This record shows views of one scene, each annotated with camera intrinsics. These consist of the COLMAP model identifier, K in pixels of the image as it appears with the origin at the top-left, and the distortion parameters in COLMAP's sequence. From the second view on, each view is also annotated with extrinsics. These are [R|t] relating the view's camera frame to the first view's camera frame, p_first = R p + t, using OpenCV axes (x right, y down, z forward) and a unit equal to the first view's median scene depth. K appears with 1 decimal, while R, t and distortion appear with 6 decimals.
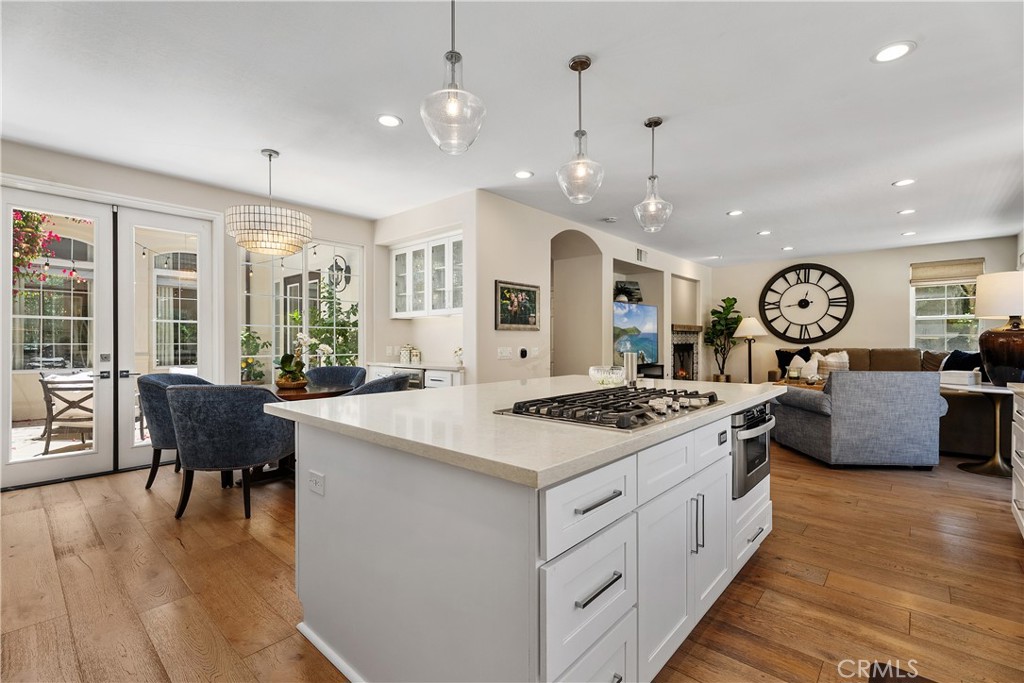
lens RADIAL K [[456.0, 0, 509.2], [0, 456.0, 343.3], [0, 0, 1]] dist [0.001173, -0.001555]
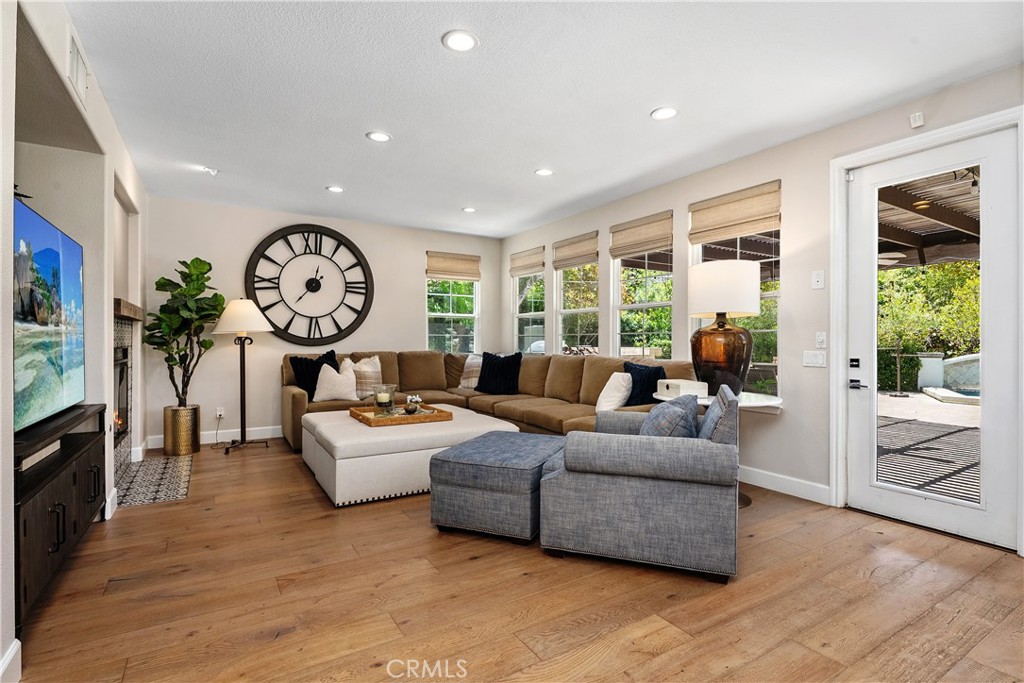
lens RADIAL K [[500.0, 0, 505.6], [0, 500.0, 339.3], [0, 0, 1]] dist [-0.003284, -0.000421]
pose [[0.290822, 0.007667, 0.956746, 0.033980], [0.001480, 0.999963, -0.008463, -0.001598], [-0.956776, 0.003877, 0.290800, 0.524715]]
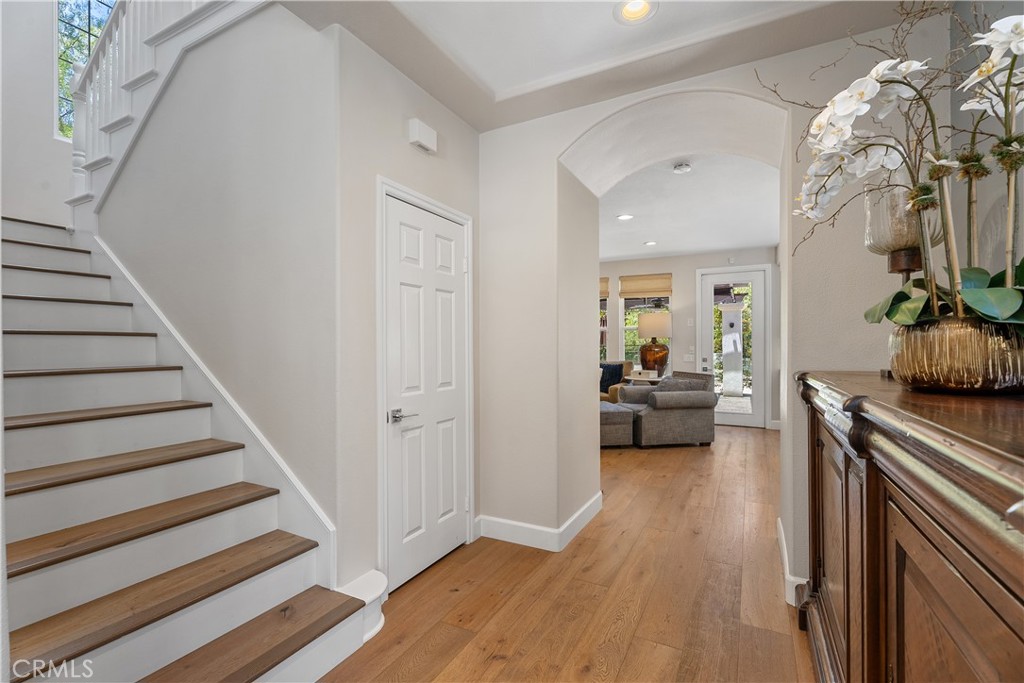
lens RADIAL K [[456.0, 0, 513.1], [0, 456.0, 343.0], [0, 0, 1]] dist [0.001173, -0.001555]
pose [[-0.248751, 0.014010, 0.968466, -0.226780], [0.005509, 0.999900, -0.013049, -0.007971], [-0.968552, 0.002089, -0.248803, 0.928877]]
